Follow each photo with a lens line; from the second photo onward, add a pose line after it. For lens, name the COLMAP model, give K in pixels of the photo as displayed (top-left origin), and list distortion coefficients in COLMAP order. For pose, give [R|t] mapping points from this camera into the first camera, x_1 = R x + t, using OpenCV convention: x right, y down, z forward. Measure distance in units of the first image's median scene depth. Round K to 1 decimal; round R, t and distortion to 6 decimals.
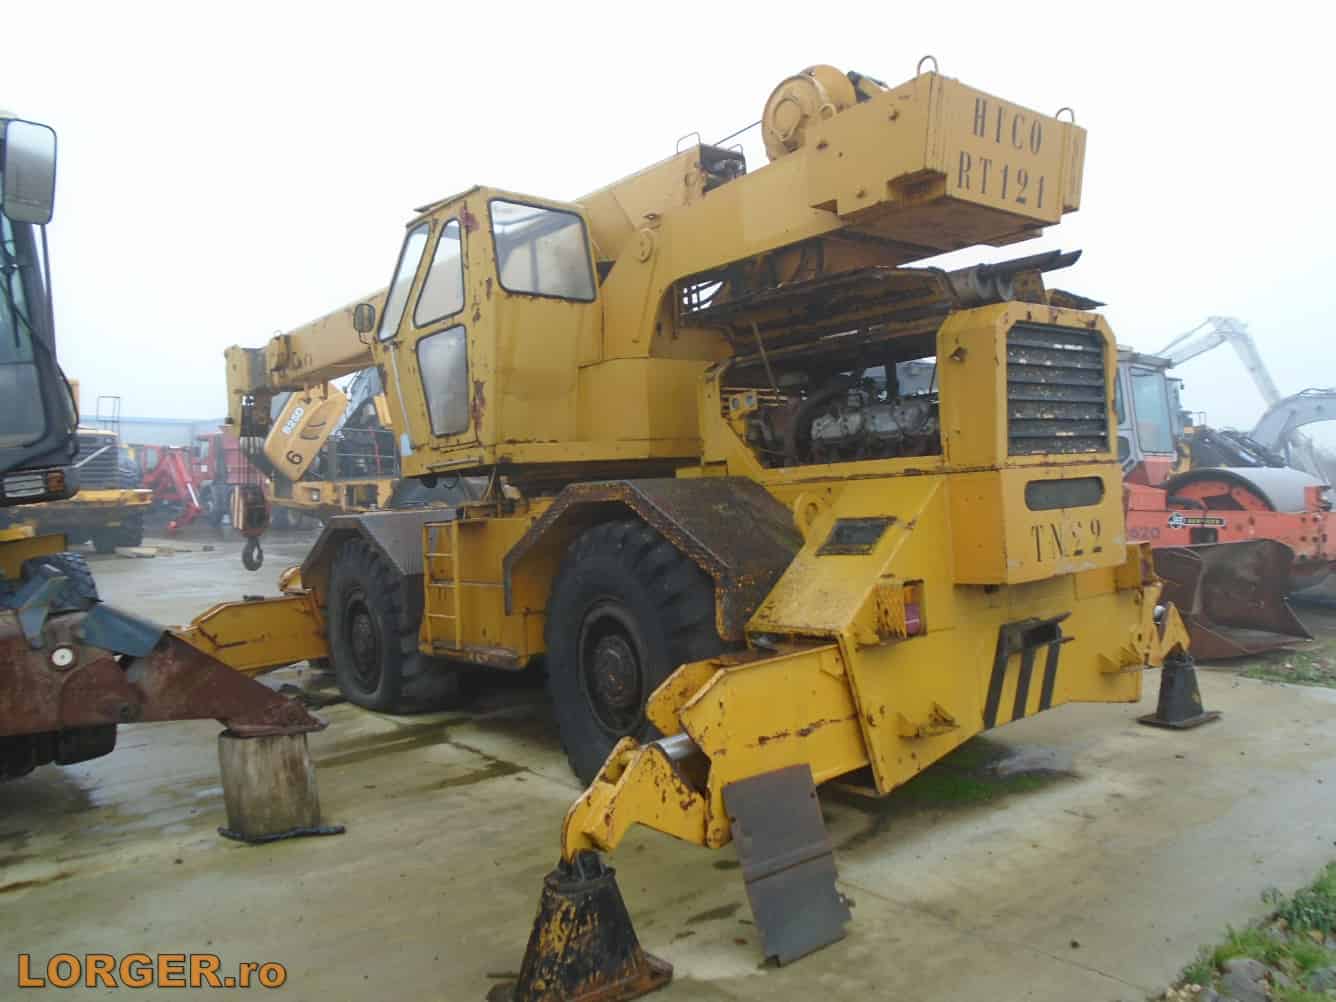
lens RADIAL K [[1039.5, 0, 663.9], [0, 1039.5, 502.5], [0, 0, 1]] dist [-0.004362, -0.000770]
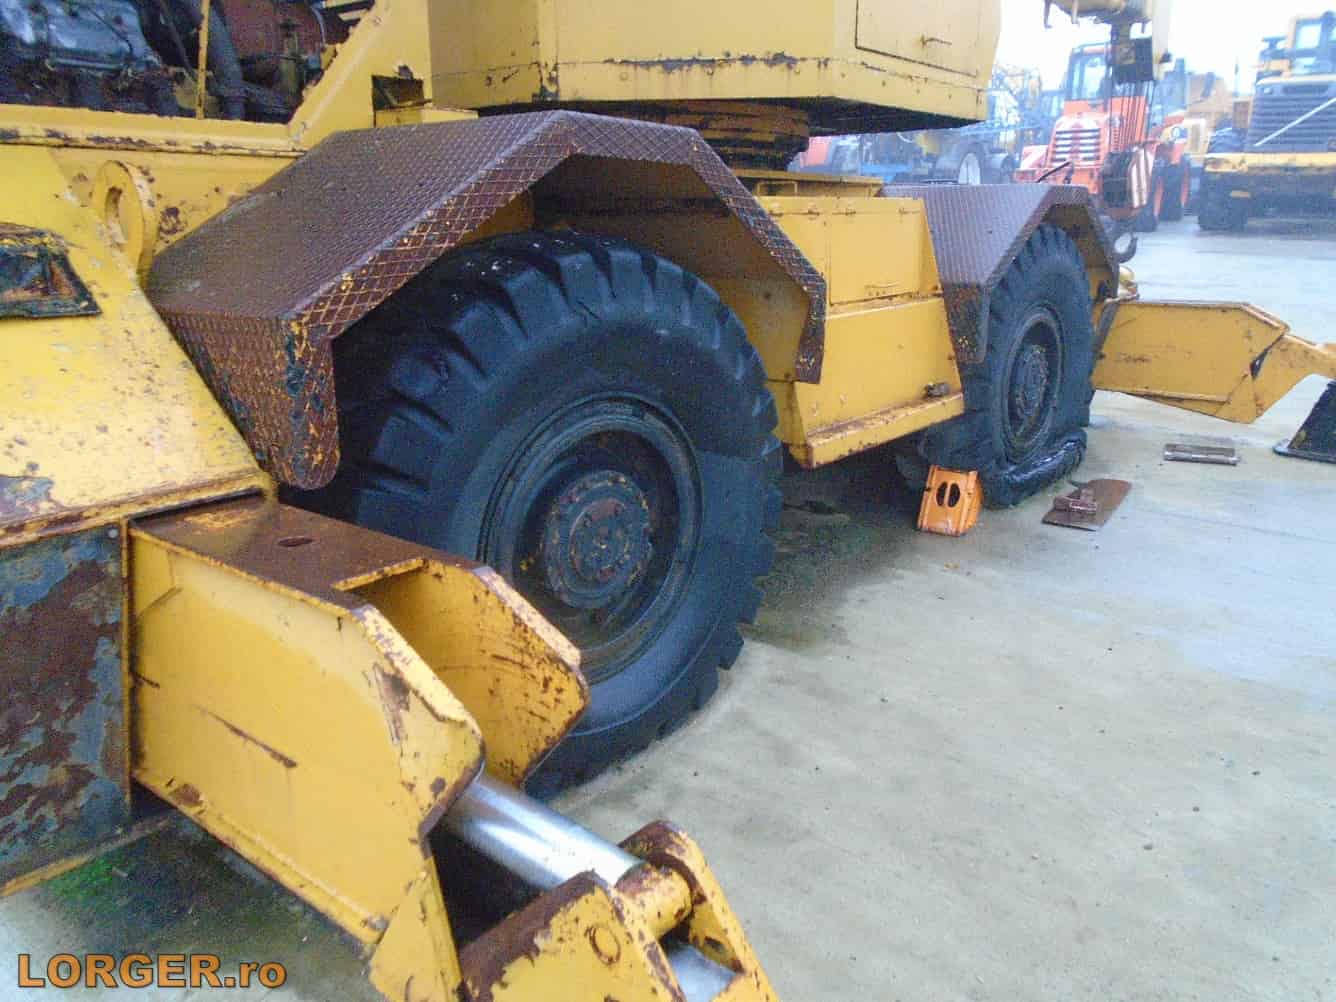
lens RADIAL K [[1039.5, 0, 660.4], [0, 1039.5, 498.5], [0, 0, 1]] dist [-0.004362, -0.000770]
pose [[0.180830, 0.313832, -0.932100, 0.919894], [-0.008311, 0.948177, 0.317633, -0.036759], [0.983479, -0.049691, 0.174068, 1.359564]]
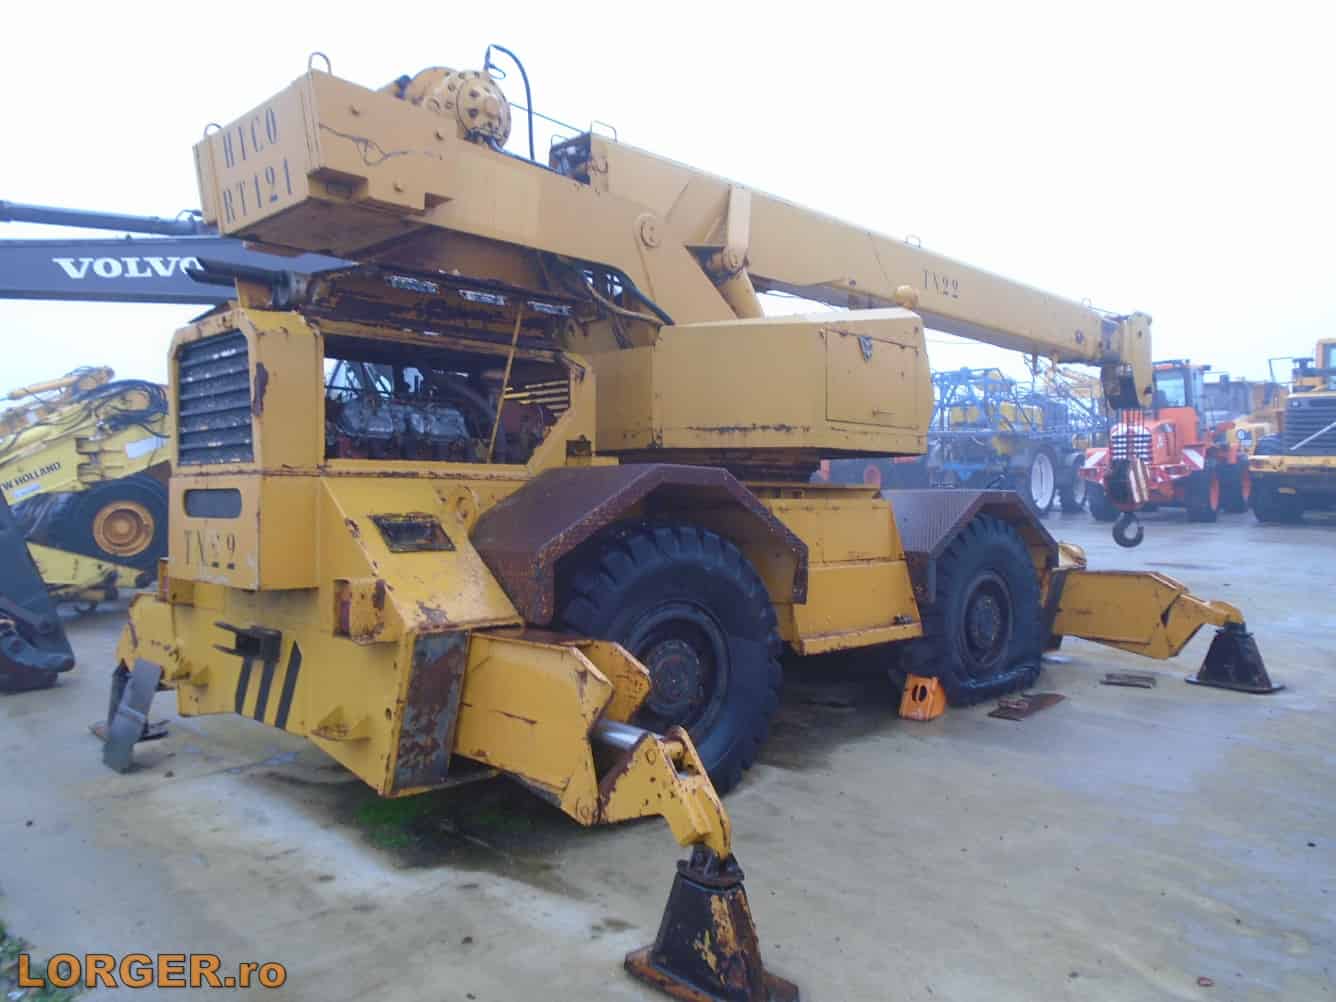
lens RADIAL K [[1039.5, 0, 663.6], [0, 1039.5, 501.8], [0, 0, 1]] dist [-0.004362, -0.000770]
pose [[0.068820, 0.058769, -0.995897, 1.393915], [-0.010727, 0.998249, 0.058166, -0.072336], [0.997571, 0.006680, 0.069330, 1.343133]]
